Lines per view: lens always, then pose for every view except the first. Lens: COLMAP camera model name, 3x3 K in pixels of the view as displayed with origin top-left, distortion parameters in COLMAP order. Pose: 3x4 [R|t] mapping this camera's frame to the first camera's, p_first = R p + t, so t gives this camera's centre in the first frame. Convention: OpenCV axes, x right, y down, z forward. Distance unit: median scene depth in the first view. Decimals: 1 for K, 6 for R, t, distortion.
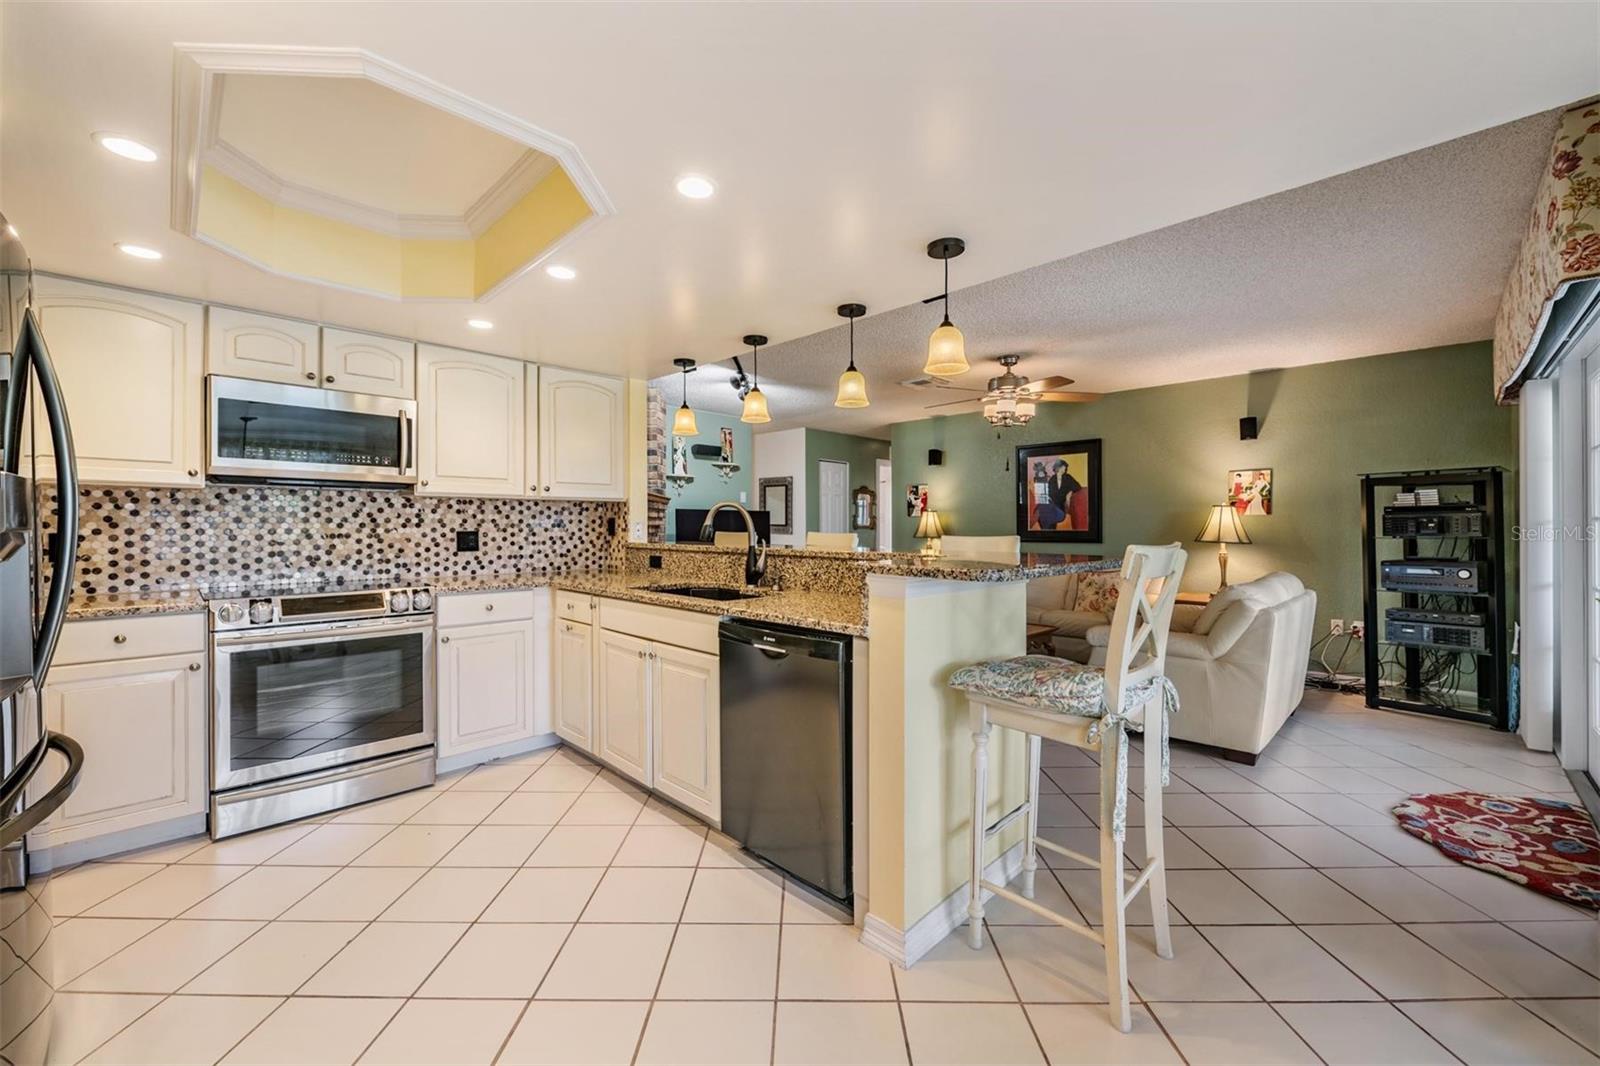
lens RADIAL K [[624.0, 0, 800.0], [0, 624.0, 518.9], [0, 0, 1]] dist [0.003429, -0.004068]
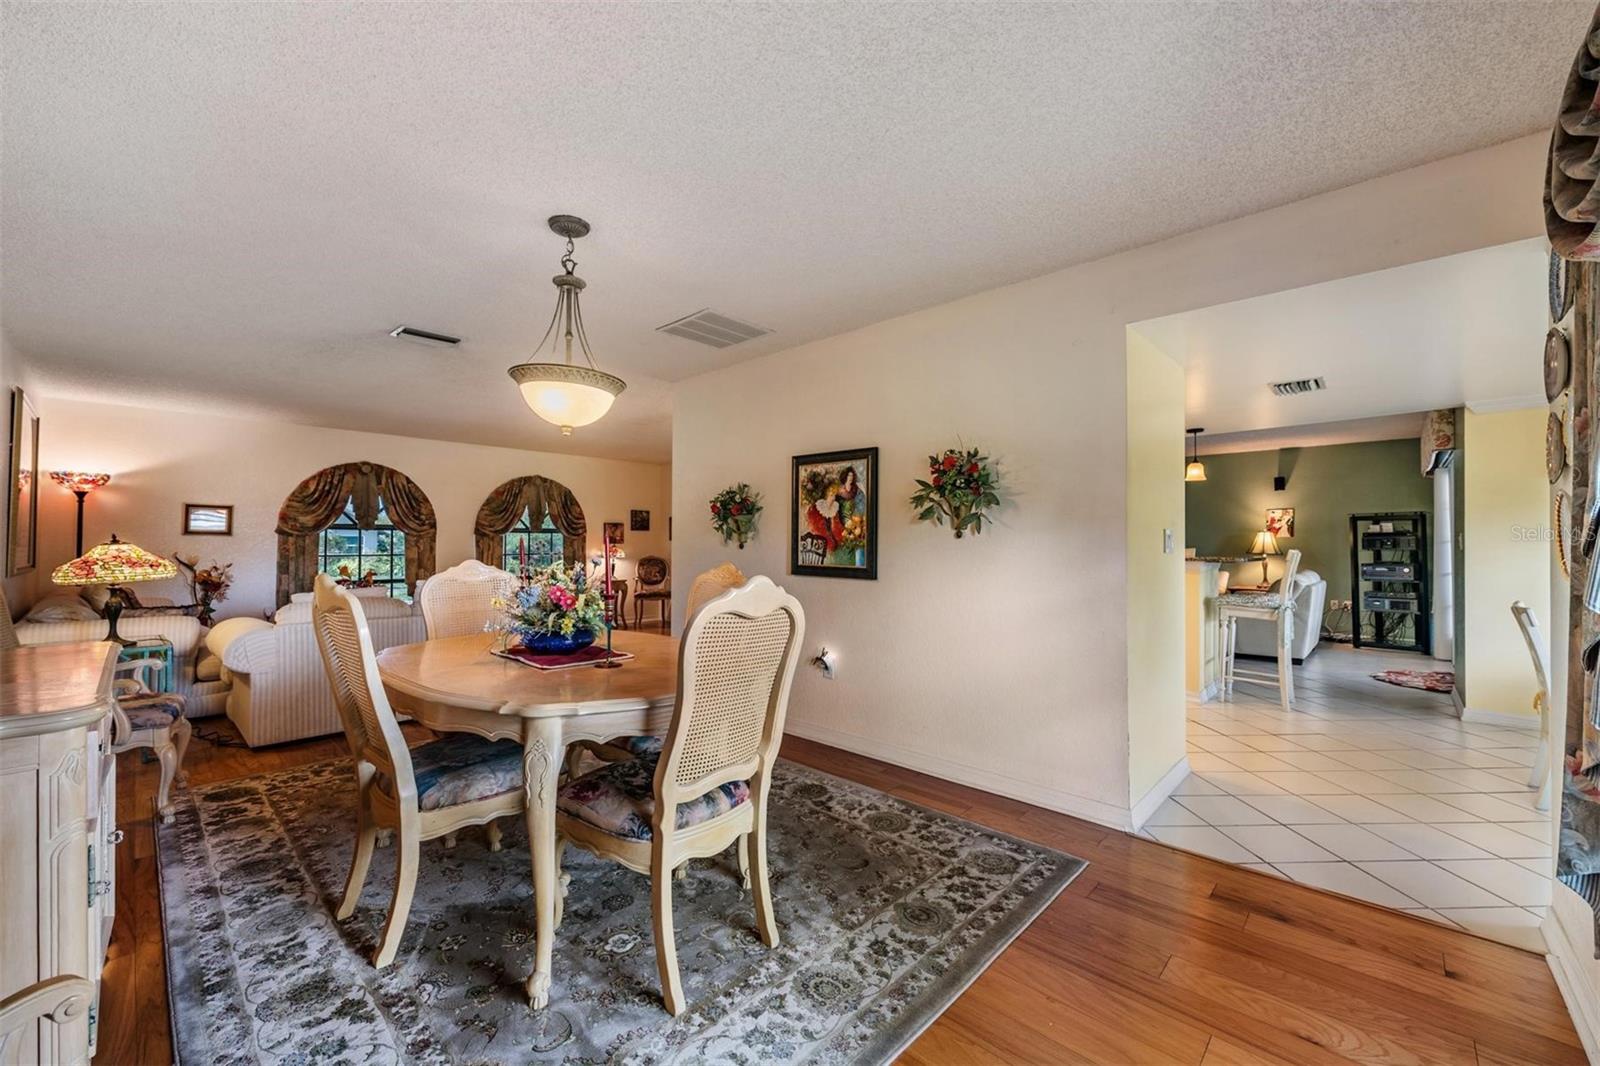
lens RADIAL K [[625.4, 0, 799.4], [0, 625.4, 531.0], [0, 0, 1]] dist [-0.001617, -0.000548]
pose [[0.999564, 0.001818, 0.029476, -0.742649], [-0.001556, 0.999959, -0.008917, -0.006875], [-0.029491, 0.008867, 0.999526, -0.752262]]
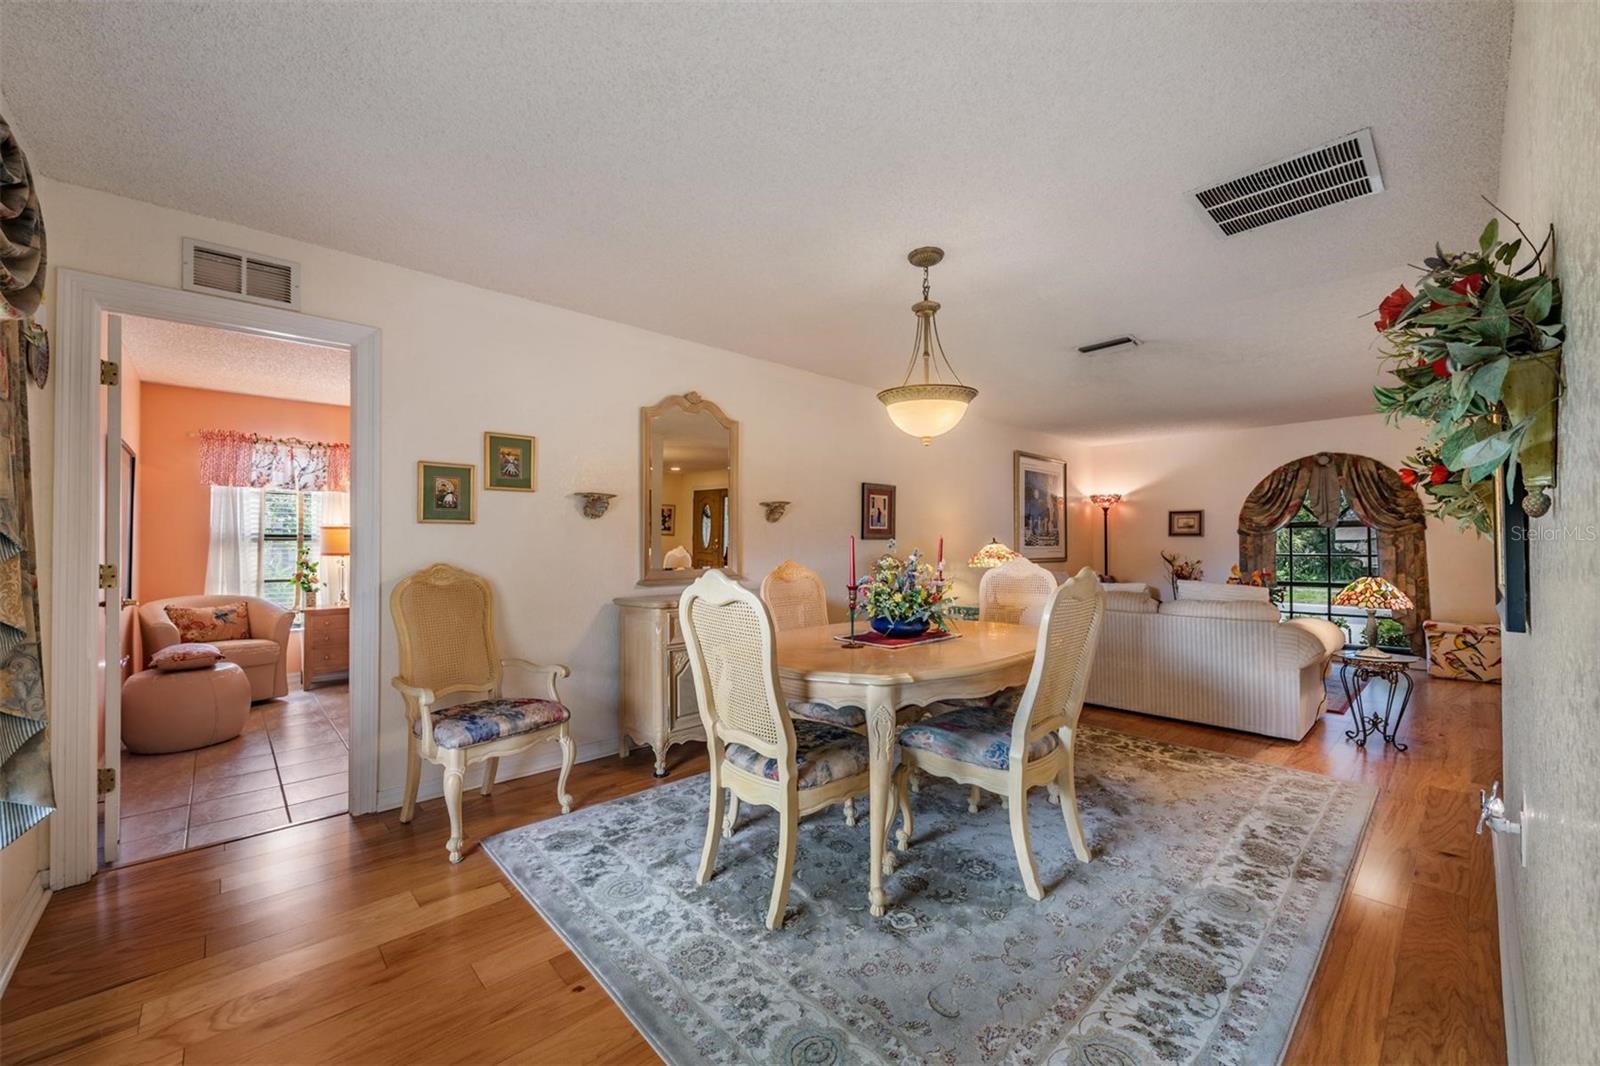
lens RADIAL K [[625.4, 0, 799.4], [0, 625.4, 531.0], [0, 0, 1]] dist [-0.001617, -0.000548]
pose [[-0.033973, -0.021937, -0.999182, -0.245057], [0.015487, 0.999627, -0.022473, 0.001180], [0.999303, -0.016238, -0.033621, -0.228275]]
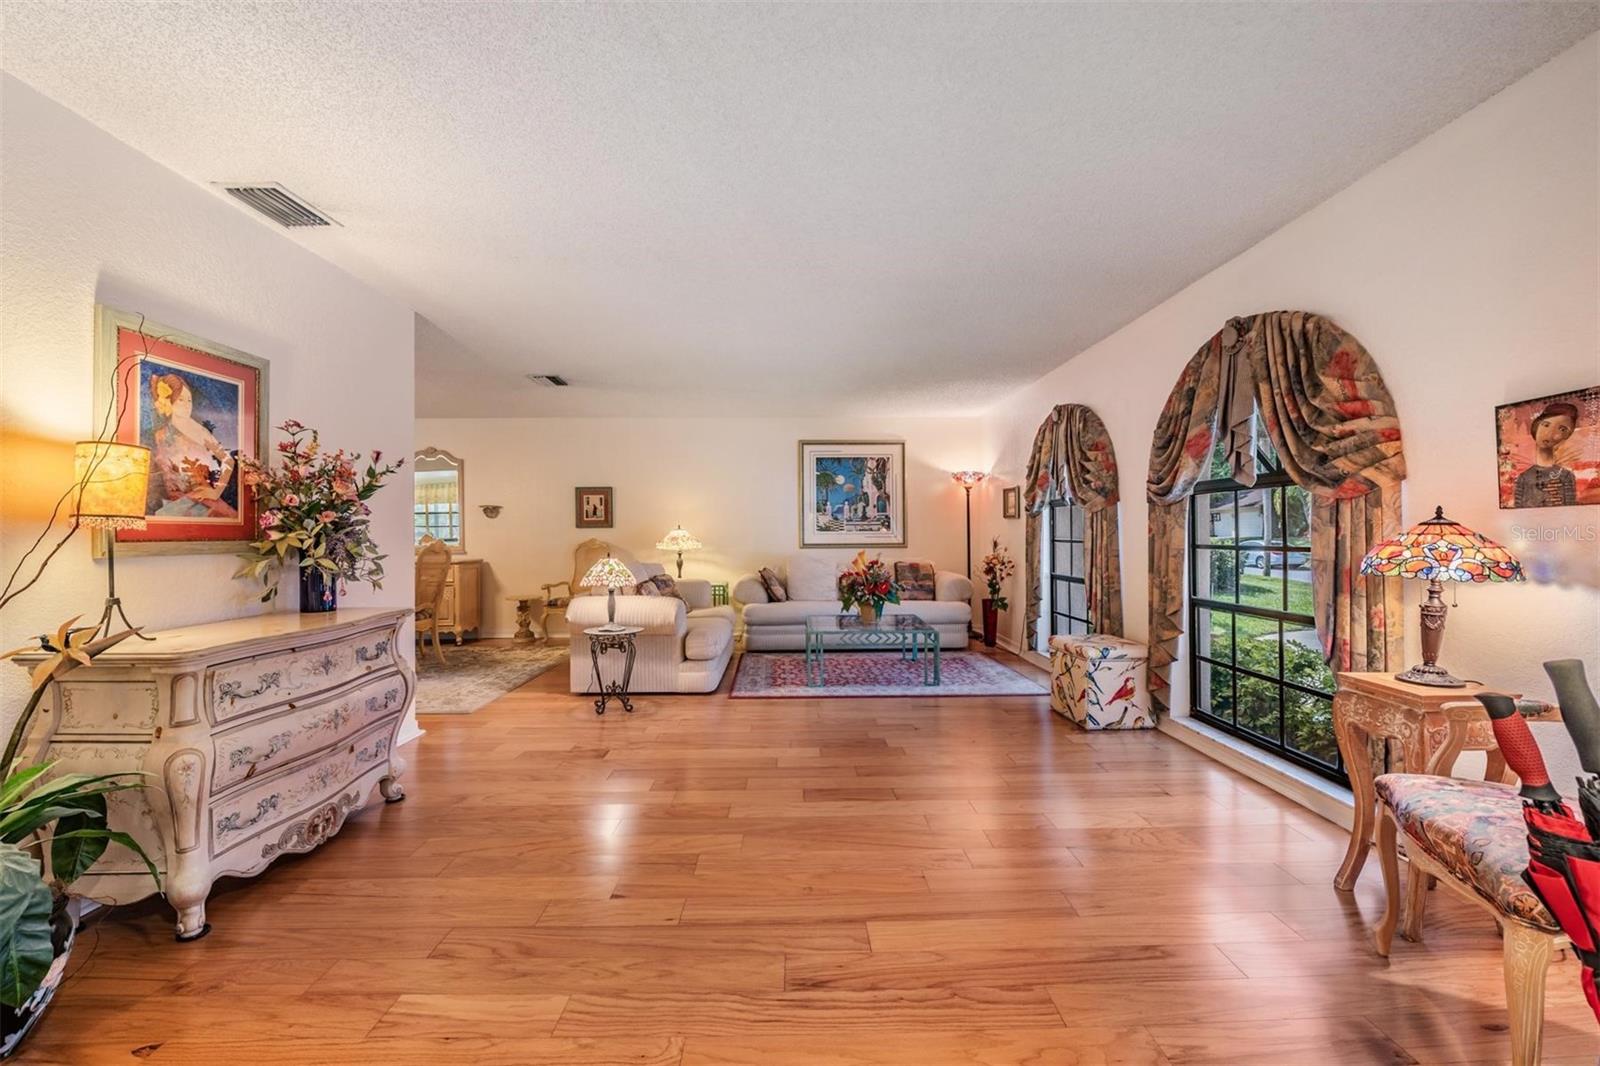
lens RADIAL K [[629.8, 0, 802.0], [0, 629.8, 529.7], [0, 0, 1]] dist [-0.000014, -0.002613]
pose [[-0.700622, 0.001238, -0.713532, -0.698125], [0.017288, 0.999734, -0.015241, 0.036588], [0.713323, -0.023014, -0.700457, 1.612931]]
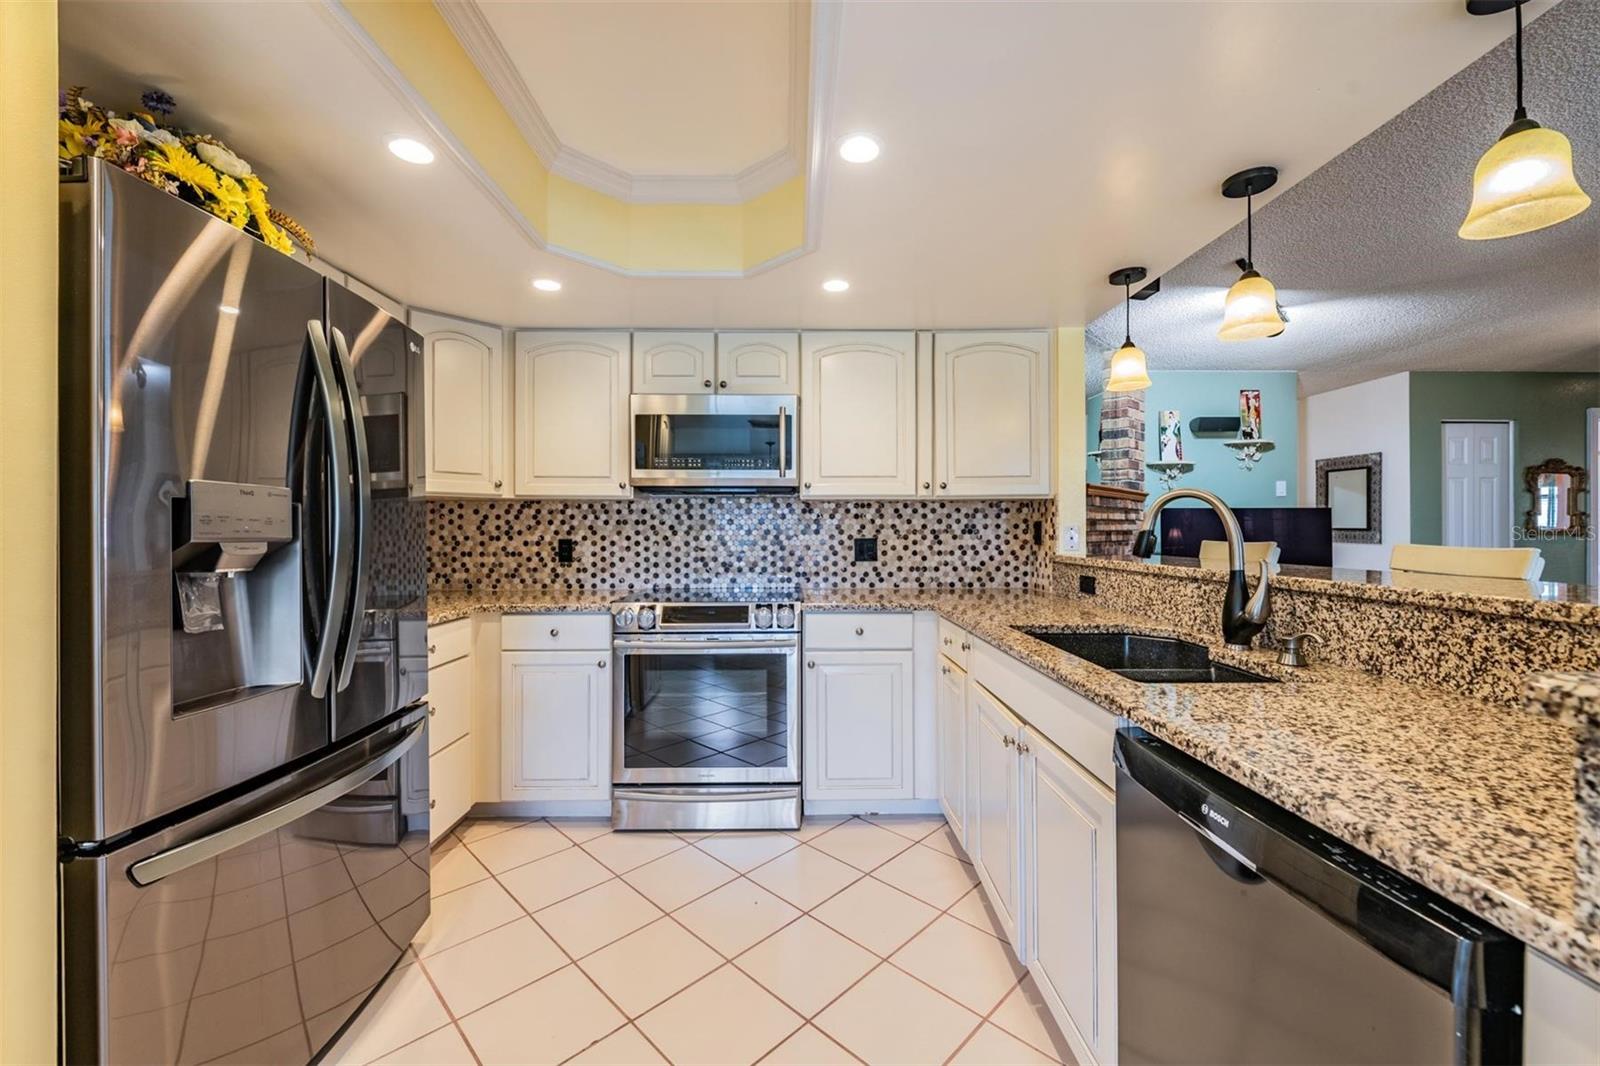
lens RADIAL K [[629.8, 0, 802.0], [0, 629.8, 529.7], [0, 0, 1]] dist [-0.000014, -0.002613]
pose [[0.716410, -0.004487, -0.697665, 0.023715], [0.010828, 0.999930, 0.004689, 0.002221], [0.697595, -0.010913, 0.716409, 0.282662]]
